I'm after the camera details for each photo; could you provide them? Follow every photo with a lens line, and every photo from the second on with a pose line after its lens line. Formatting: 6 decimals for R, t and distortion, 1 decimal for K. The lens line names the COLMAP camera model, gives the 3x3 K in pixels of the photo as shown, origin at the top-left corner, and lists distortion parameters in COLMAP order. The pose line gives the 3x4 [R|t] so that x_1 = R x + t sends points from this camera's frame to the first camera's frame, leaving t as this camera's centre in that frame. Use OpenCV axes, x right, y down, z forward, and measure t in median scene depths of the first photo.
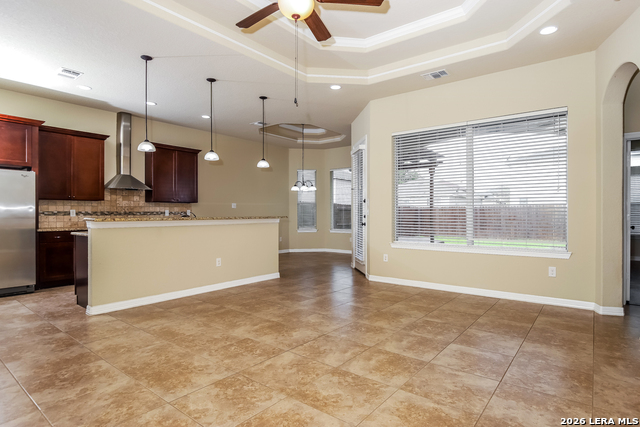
lens RADIAL K [[347.3, 0, 321.5], [0, 347.3, 214.3], [0, 0, 1]] dist [-0.017722, -0.001401]
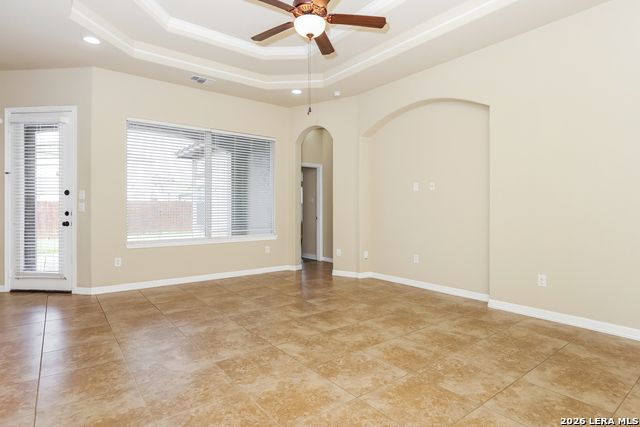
lens RADIAL K [[347.3, 0, 335.5], [0, 347.3, 208.6], [0, 0, 1]] dist [-0.017722, -0.001401]
pose [[0.216497, 0.003948, 0.976275, -1.092089], [0.003286, 0.999983, -0.004773, 0.003290], [-0.976278, 0.004241, 0.216480, 0.639304]]
